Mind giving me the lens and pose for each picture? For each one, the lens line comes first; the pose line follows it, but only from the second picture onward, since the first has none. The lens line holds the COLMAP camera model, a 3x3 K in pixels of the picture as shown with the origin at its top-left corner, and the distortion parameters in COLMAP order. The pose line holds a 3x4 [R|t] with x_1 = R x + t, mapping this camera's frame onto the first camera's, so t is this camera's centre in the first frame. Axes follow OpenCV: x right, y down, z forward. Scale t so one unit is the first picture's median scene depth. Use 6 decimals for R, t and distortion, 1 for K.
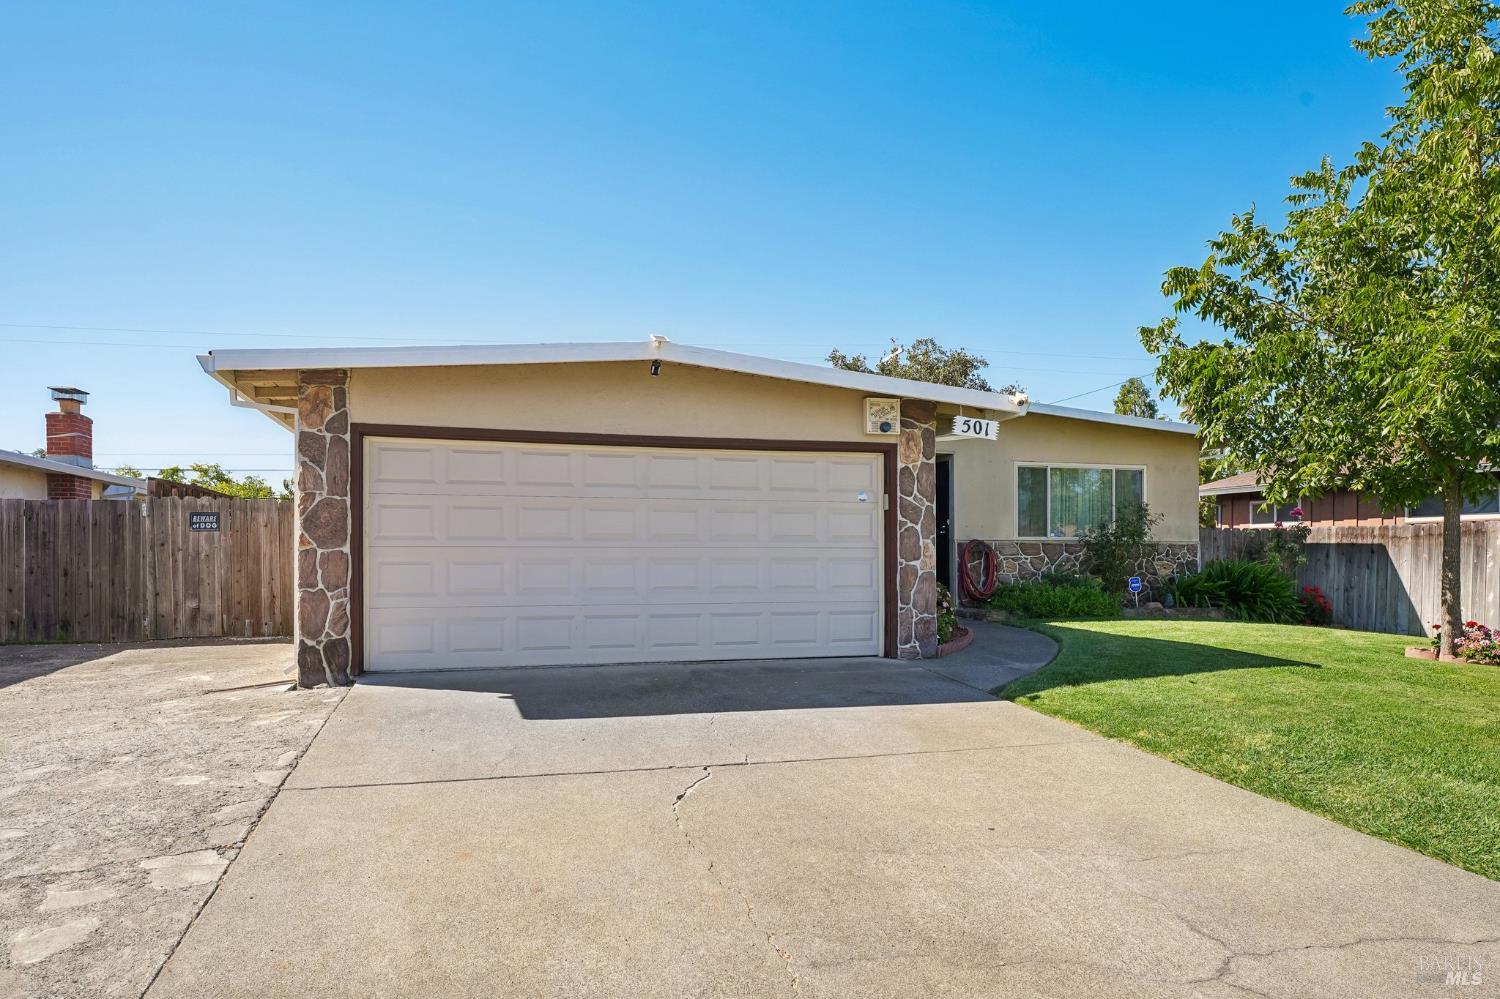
lens RADIAL K [[929.9, 0, 745.9], [0, 929.9, 551.2], [0, 0, 1]] dist [0.003643, -0.000538]
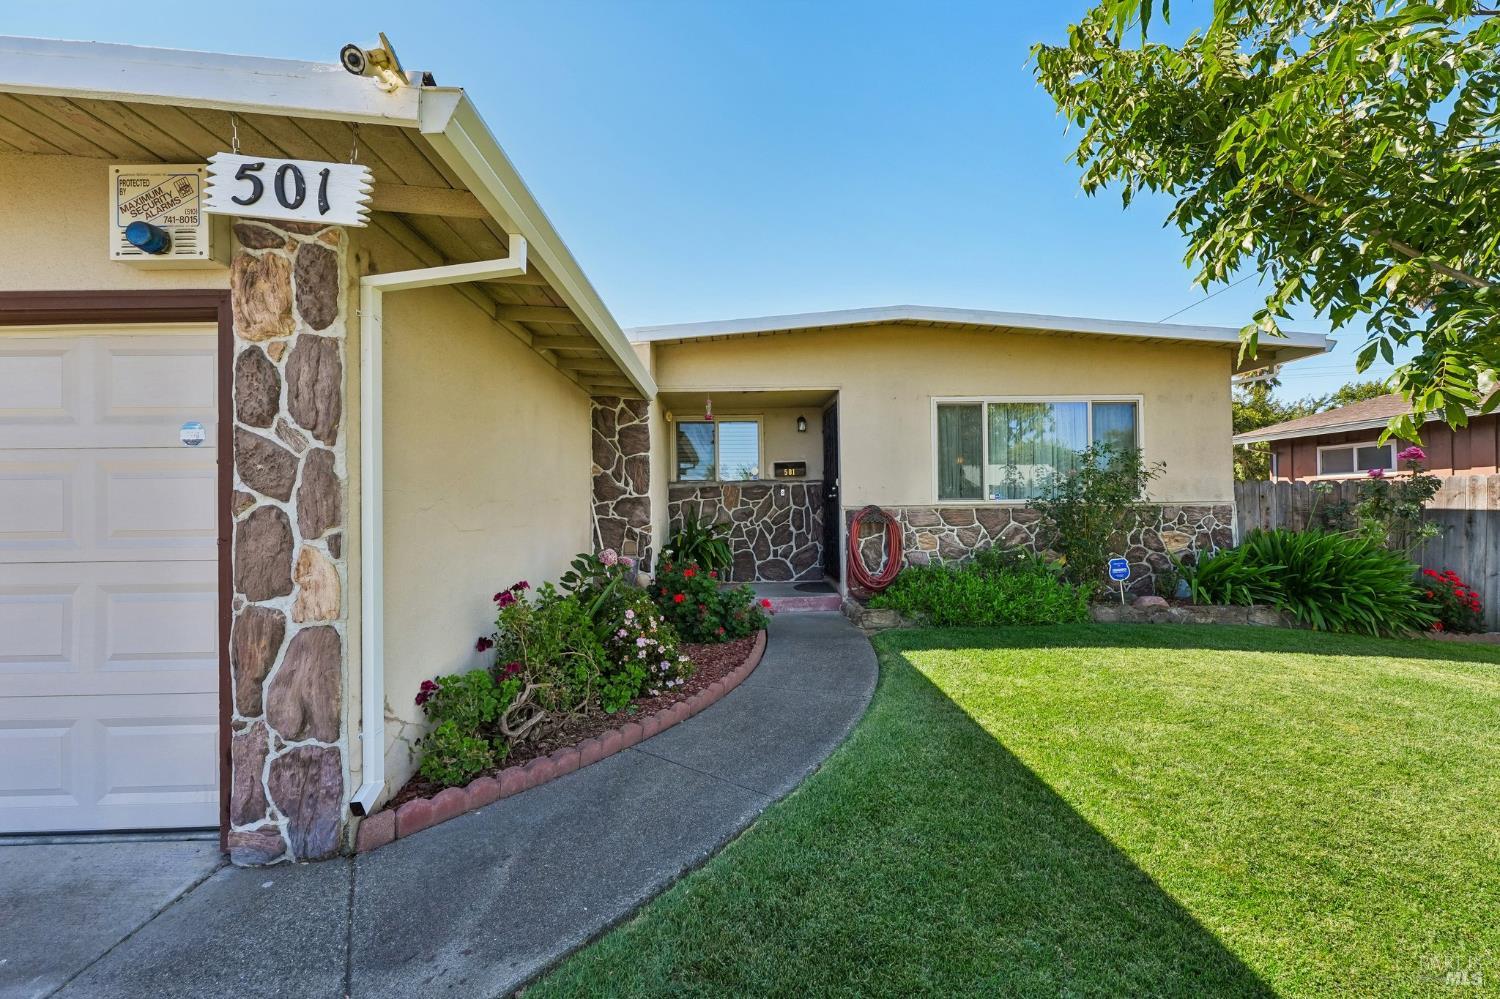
lens RADIAL K [[604.6, 0, 743.5], [0, 604.6, 497.5], [0, 0, 1]] dist [-0.000002, -0.000262]
pose [[0.967154, -0.016211, -0.253672, 0.423158], [0.014419, 0.999856, -0.008923, -0.024993], [0.253780, 0.004972, 0.967249, 0.806497]]
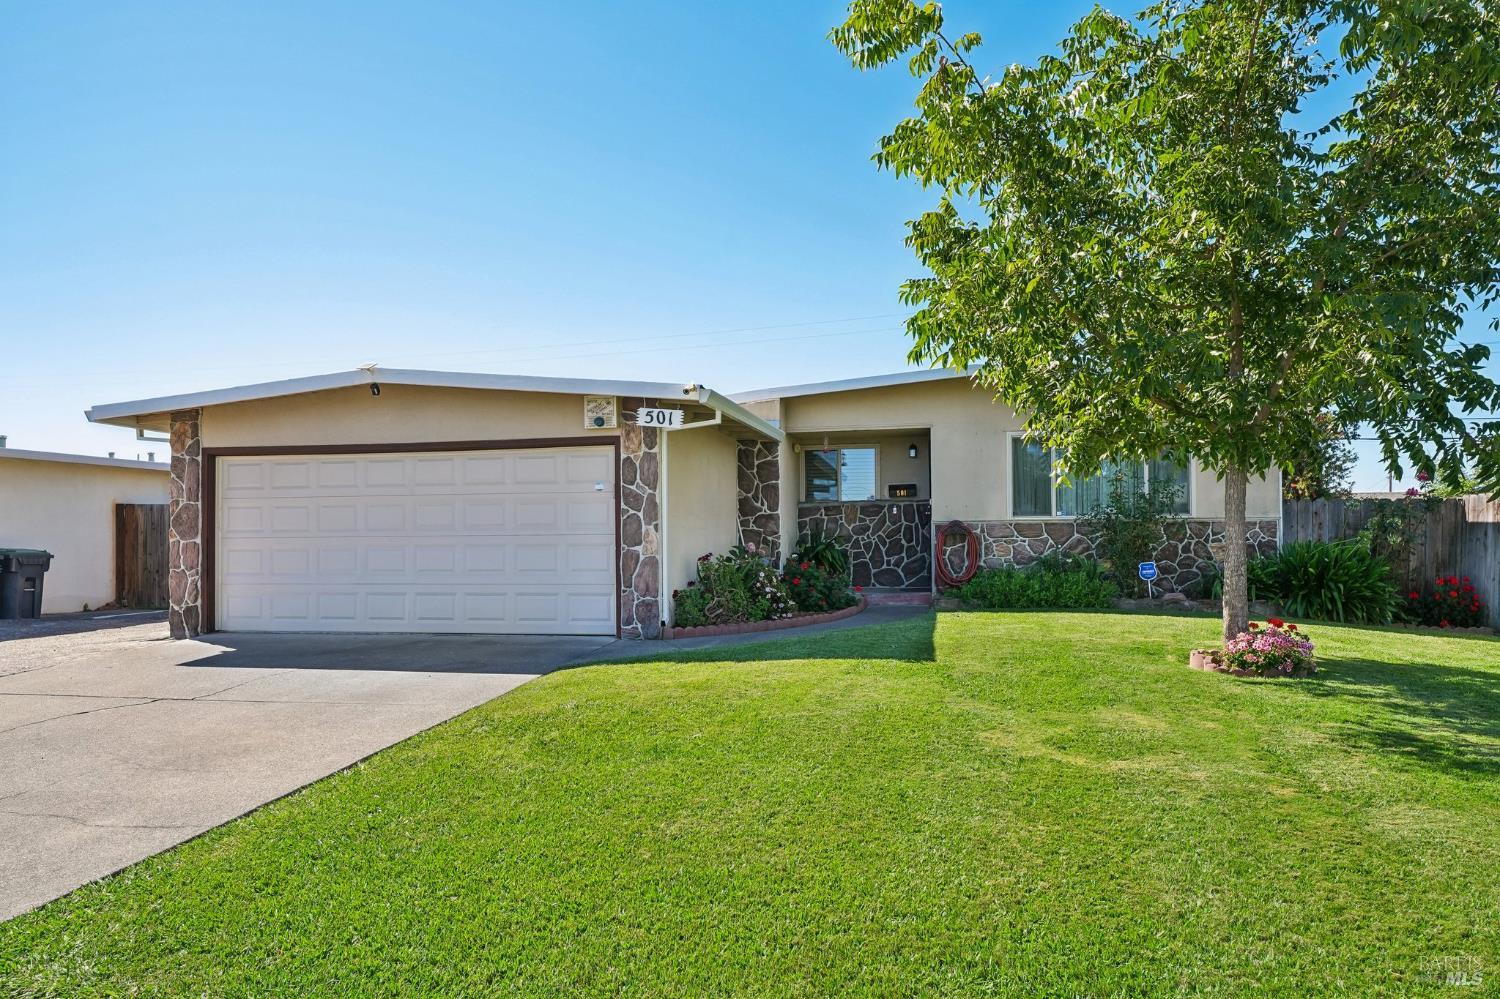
lens RADIAL K [[1015.3, 0, 742.2], [0, 1015.3, 523.5], [0, 0, 1]] dist [-0.002479, -0.000035]
pose [[0.888940, -0.015342, -0.457766, 0.808033], [0.011102, 0.999867, -0.011951, -0.000253], [0.457889, 0.005542, 0.888992, 0.033866]]
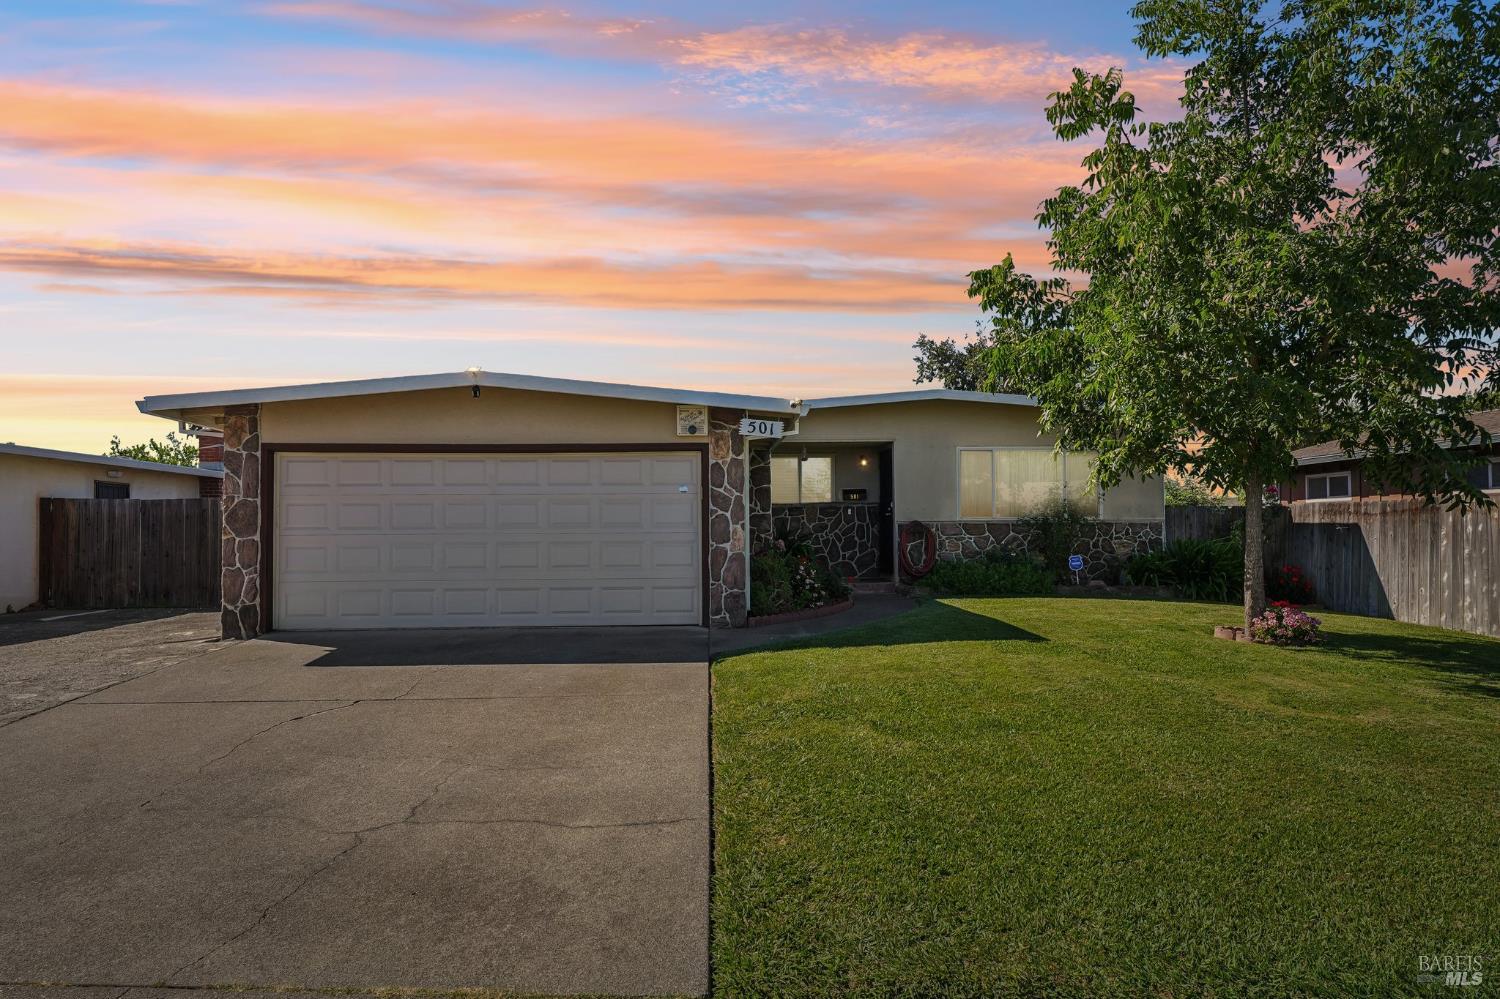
lens RADIAL K [[904.2, 0, 747.3], [0, 904.2, 510.3], [0, 0, 1]] dist [0.014801, -0.002637]
pose [[0.973700, -0.012995, -0.227462, 0.462469], [0.008429, 0.999743, -0.021033, -0.006841], [0.227677, 0.018562, 0.973560, -0.090662]]
